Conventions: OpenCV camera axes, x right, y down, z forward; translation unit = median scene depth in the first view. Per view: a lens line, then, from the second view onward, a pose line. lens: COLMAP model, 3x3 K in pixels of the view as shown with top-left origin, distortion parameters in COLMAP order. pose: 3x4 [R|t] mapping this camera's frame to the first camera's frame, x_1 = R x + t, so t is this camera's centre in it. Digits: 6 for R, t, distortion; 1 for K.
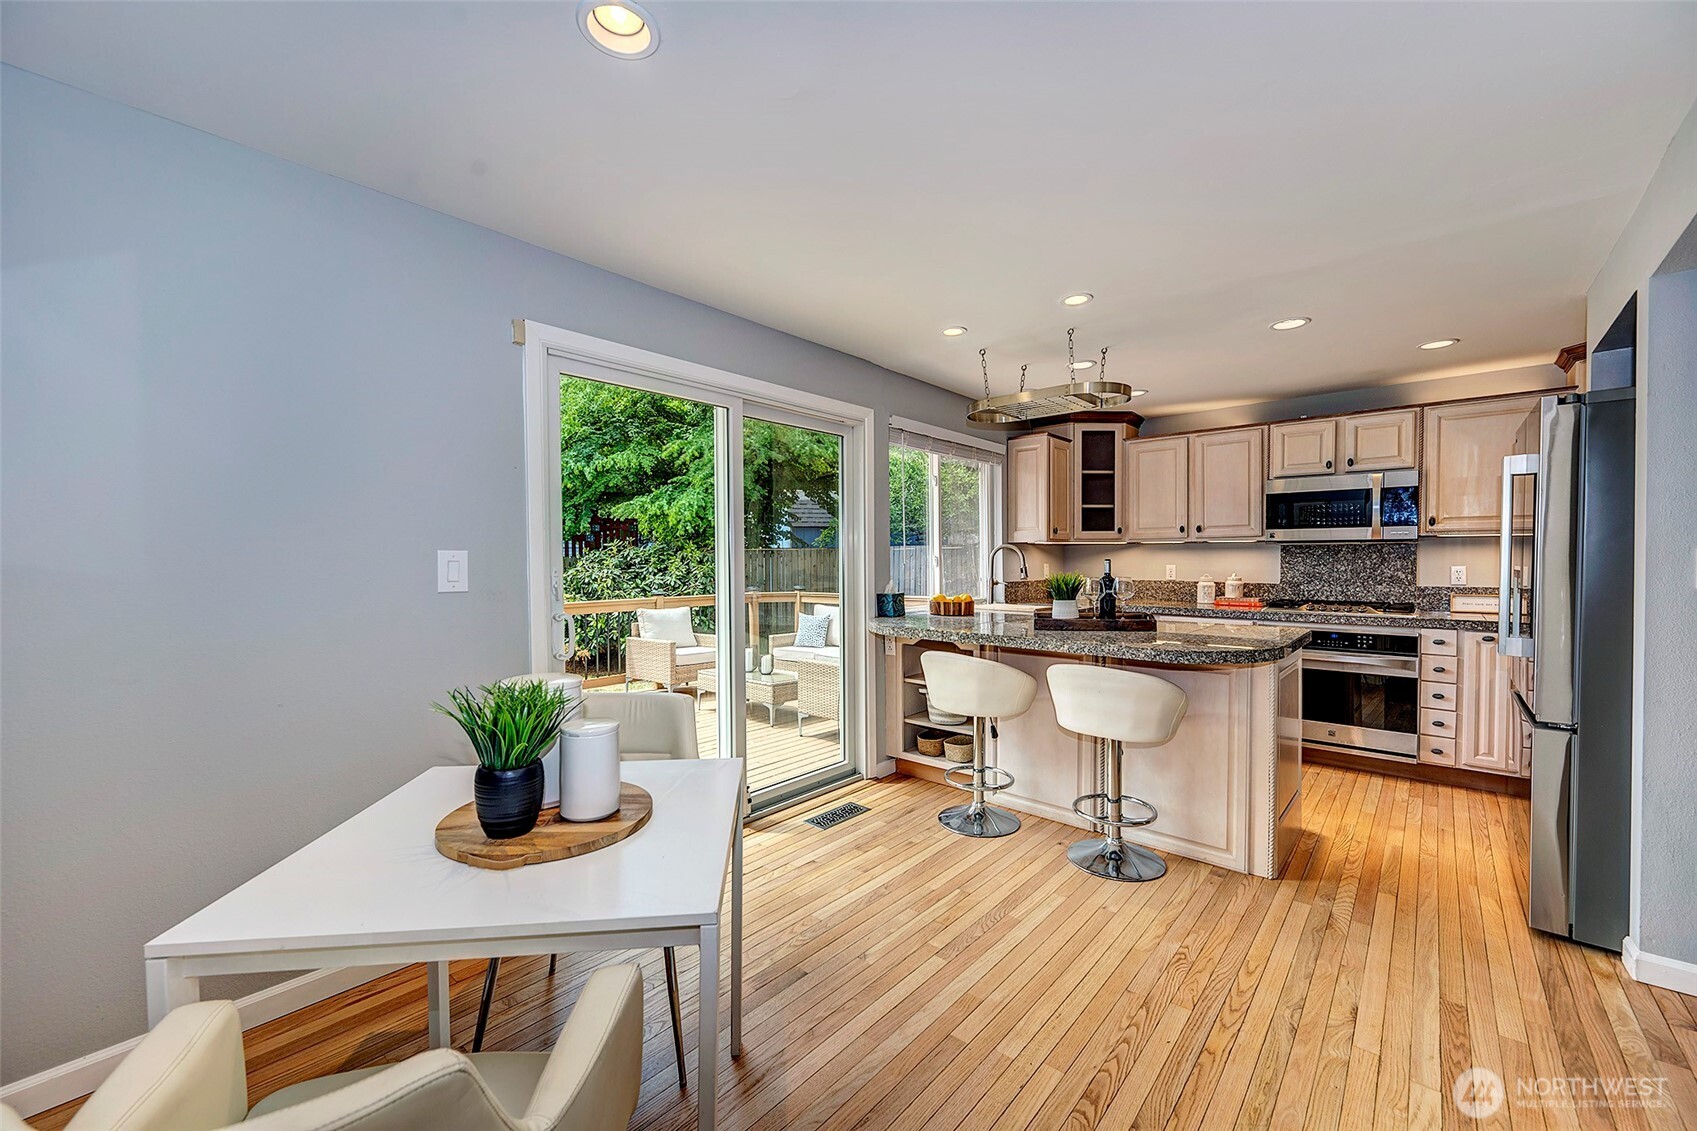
lens RADIAL K [[672.3, 0, 850.4], [0, 672.3, 572.4], [0, 0, 1]] dist [-0.003232, -0.001659]
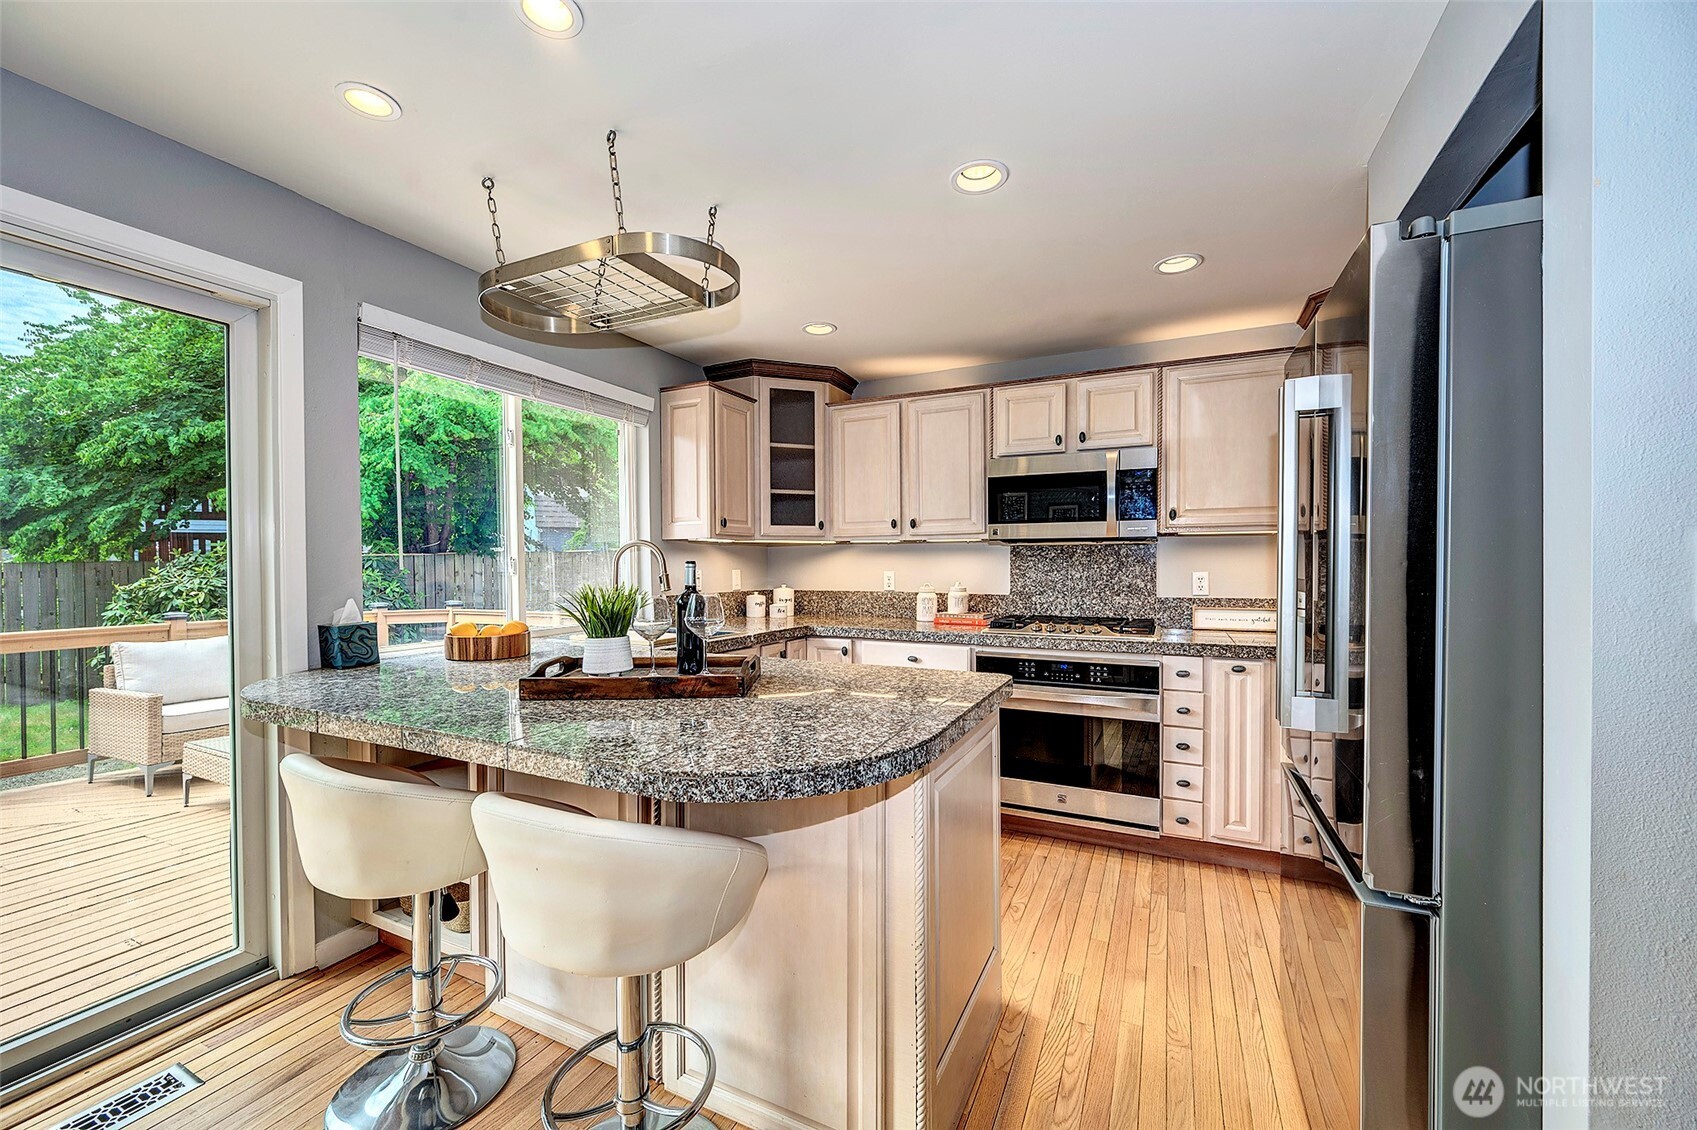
lens RADIAL K [[672.3, 0, 853.3], [0, 672.3, 572.3], [0, 0, 1]] dist [-0.003232, -0.001659]
pose [[0.961114, -0.002313, 0.276142, 0.287210], [0.005130, 0.999942, -0.009478, -0.003300], [-0.276104, 0.010525, 0.961070, 0.343025]]
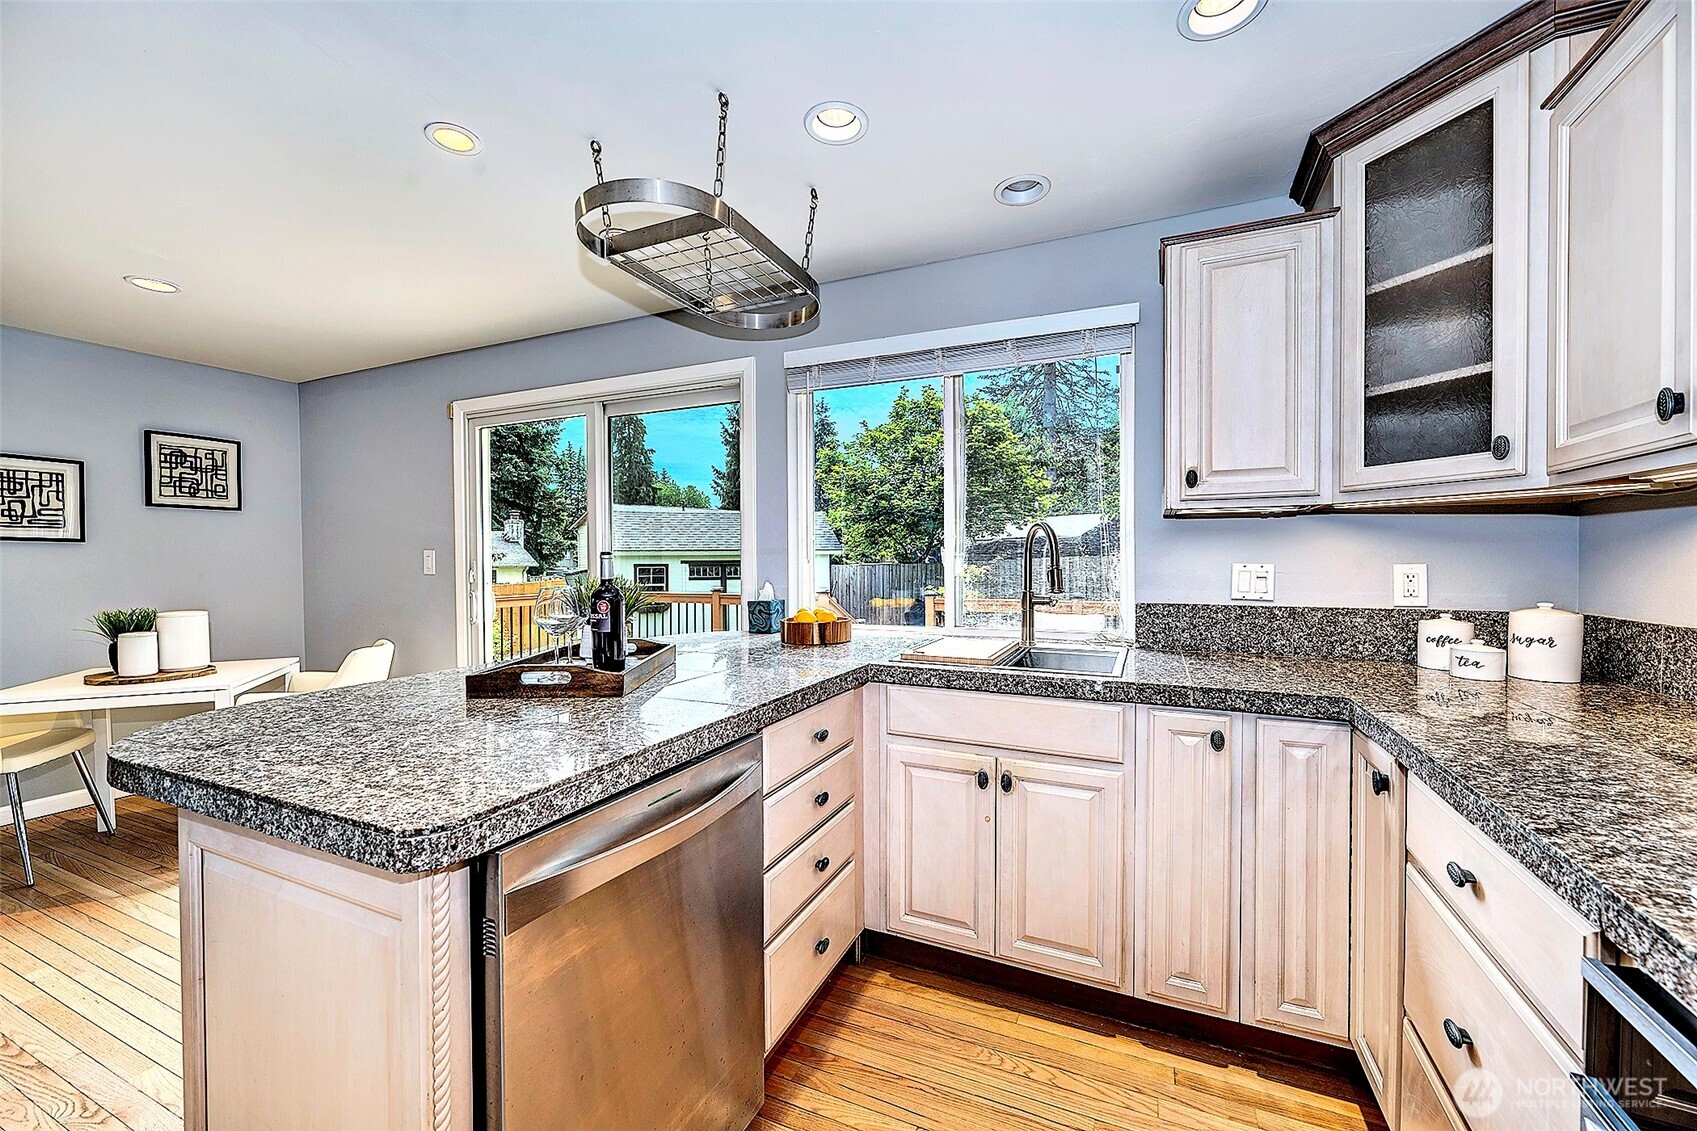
lens RADIAL K [[672.3, 0, 851.5], [0, 672.3, 566.2], [0, 0, 1]] dist [-0.003232, -0.001659]
pose [[0.288970, 0.012673, -0.957254, 0.737753], [-0.019311, 0.999786, 0.007407, -0.012110], [0.957143, 0.016345, 0.289153, 0.828304]]
